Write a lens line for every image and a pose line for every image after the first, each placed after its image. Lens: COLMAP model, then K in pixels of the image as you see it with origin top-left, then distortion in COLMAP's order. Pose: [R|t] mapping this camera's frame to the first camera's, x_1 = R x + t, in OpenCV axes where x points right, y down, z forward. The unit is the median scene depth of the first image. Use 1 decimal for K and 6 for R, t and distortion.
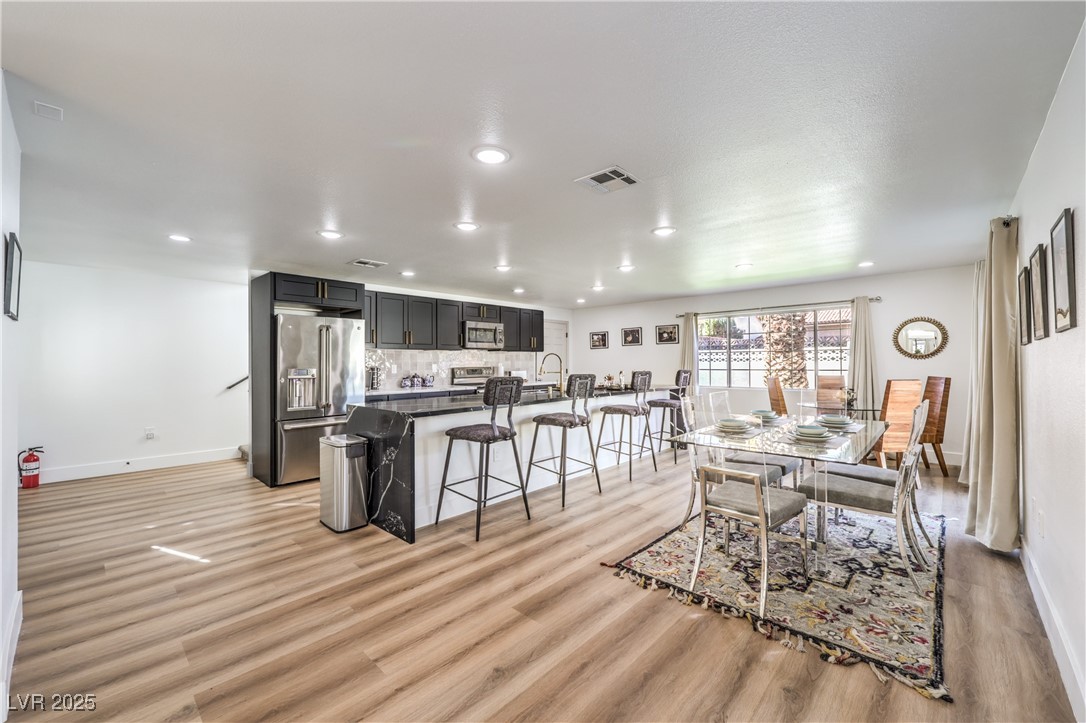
lens RADIAL K [[438.6, 0, 561.8], [0, 438.6, 359.6], [0, 0, 1]] dist [-0.000097, -0.000018]
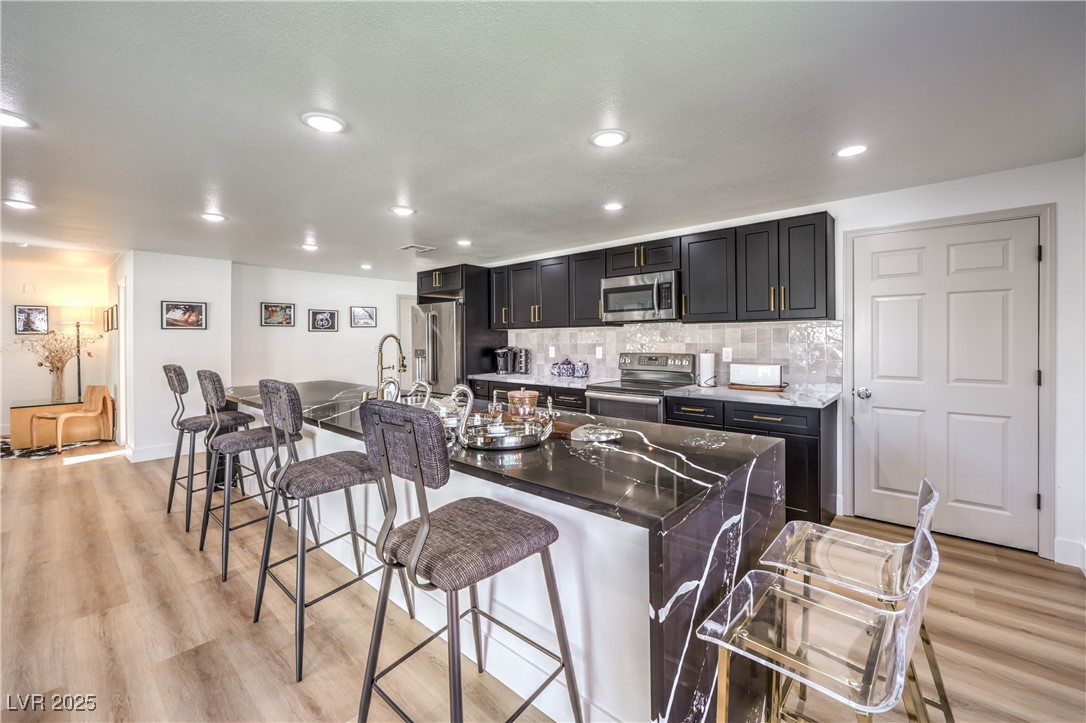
lens RADIAL K [[441.1, 0, 542.7], [0, 441.1, 351.7], [0, 0, 1]] dist [0.000311, -0.000040]
pose [[0.004592, 0.033622, -0.999424, 0.454383], [0.007577, 0.999405, 0.033656, -0.006840], [0.999961, -0.007727, 0.004334, 0.978839]]
